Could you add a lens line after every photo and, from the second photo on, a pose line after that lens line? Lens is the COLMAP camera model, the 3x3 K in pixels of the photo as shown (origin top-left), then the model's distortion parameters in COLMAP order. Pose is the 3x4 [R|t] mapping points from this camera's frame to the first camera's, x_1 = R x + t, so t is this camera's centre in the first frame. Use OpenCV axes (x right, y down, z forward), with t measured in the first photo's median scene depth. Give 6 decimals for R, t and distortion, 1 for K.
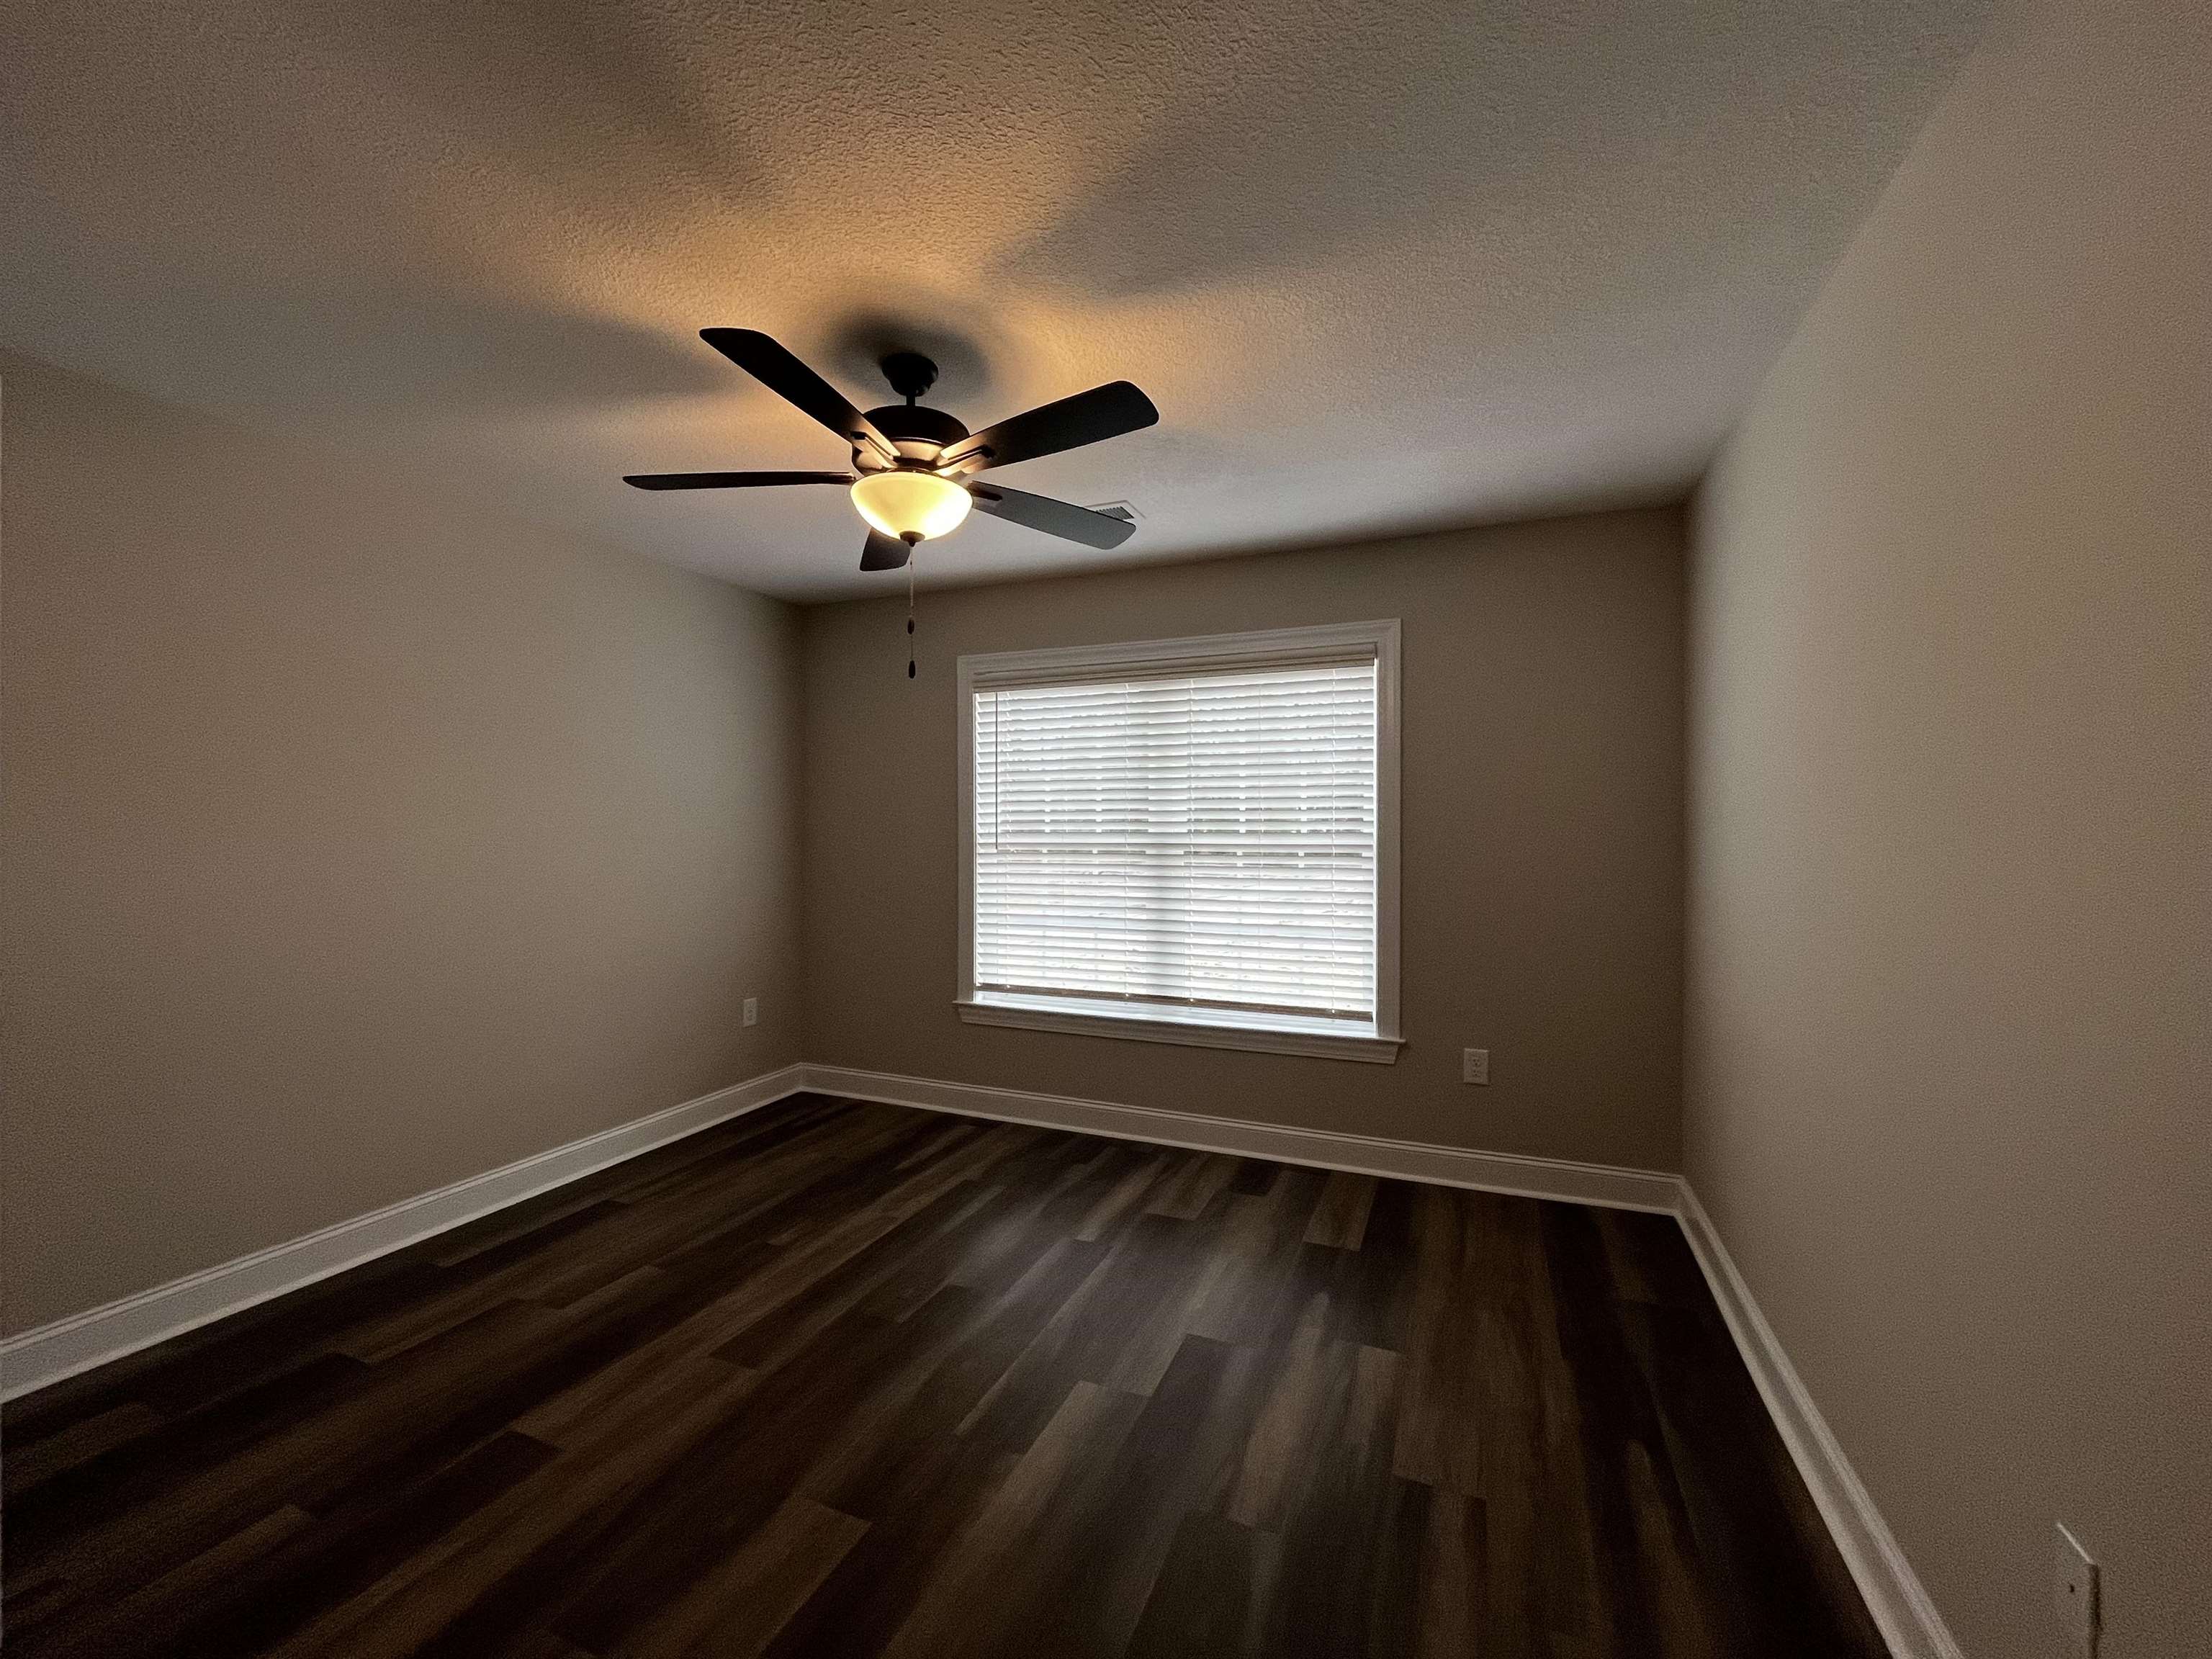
lens RADIAL K [[913.2, 0, 1106.0], [0, 913.2, 829.5], [0, 0, 1]] dist [0.012958, -0.000054]
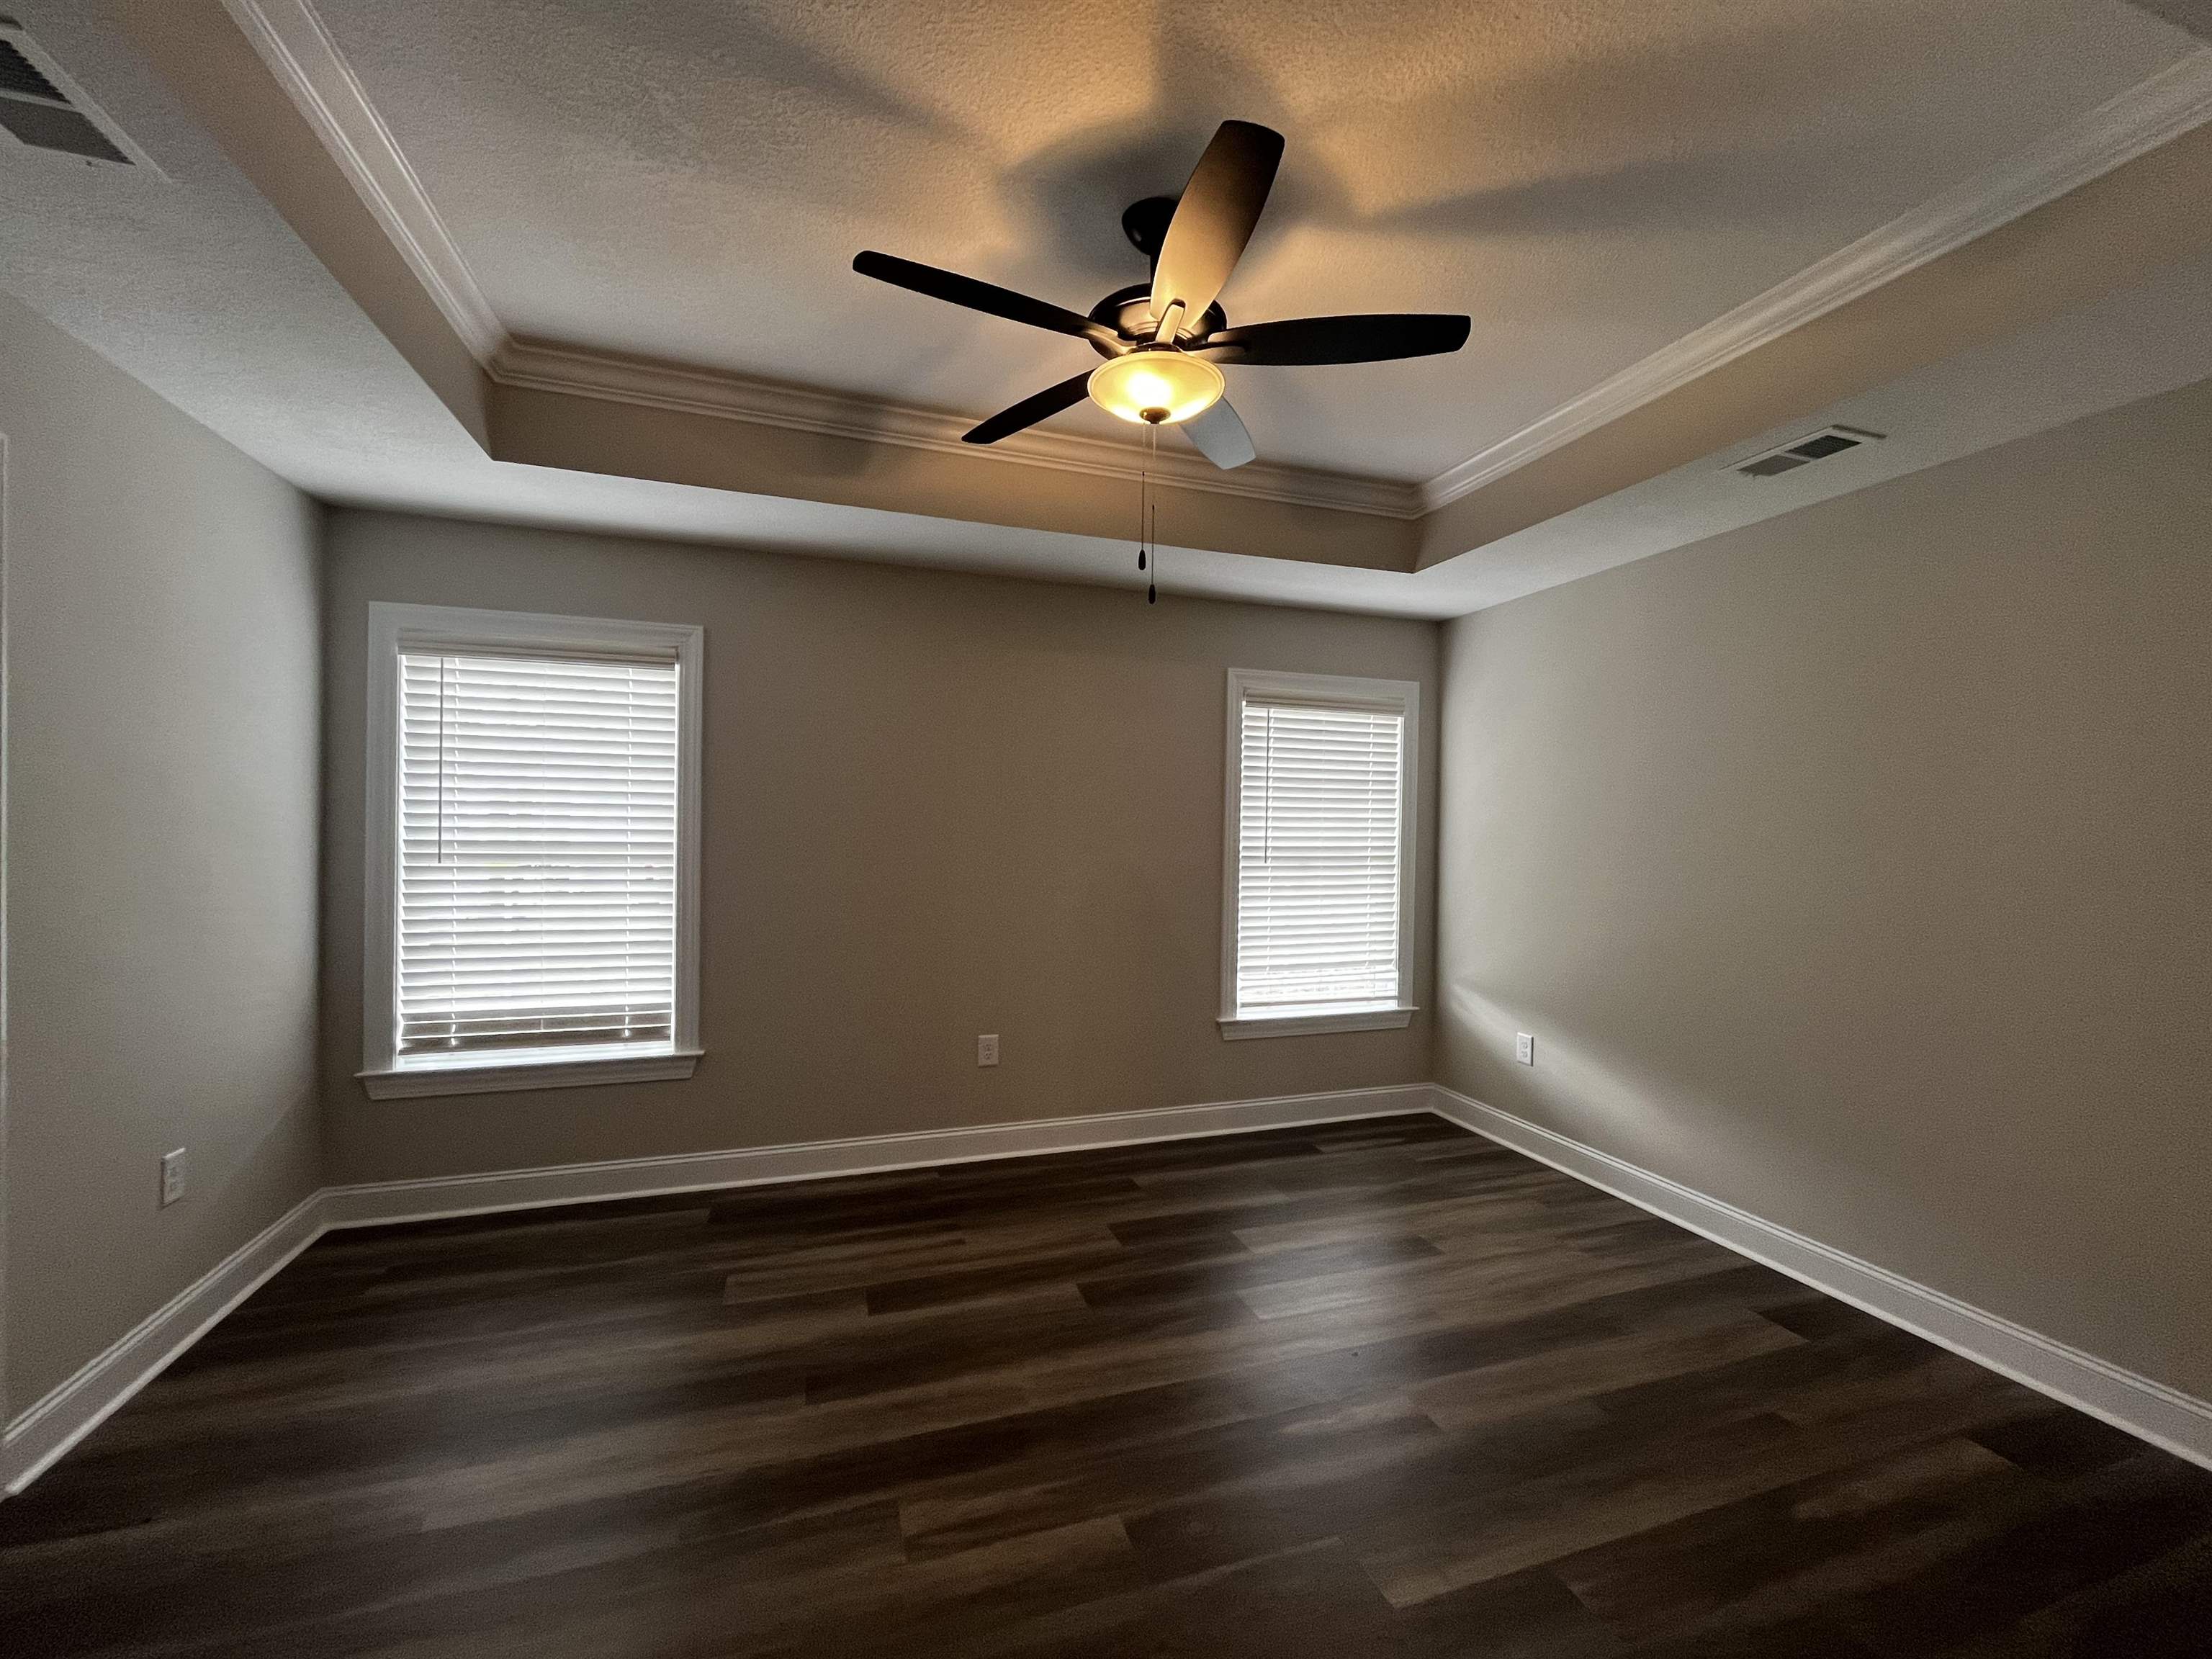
lens RADIAL K [[893.1, 0, 1106.0], [0, 893.1, 829.5], [0, 0, 1]] dist [-0.002952, -0.000242]
pose [[0.754528, 0.007290, 0.656228, -0.847922], [-0.002327, 0.999962, -0.008432, -0.006261], [-0.656264, 0.004835, 0.754516, 0.346950]]
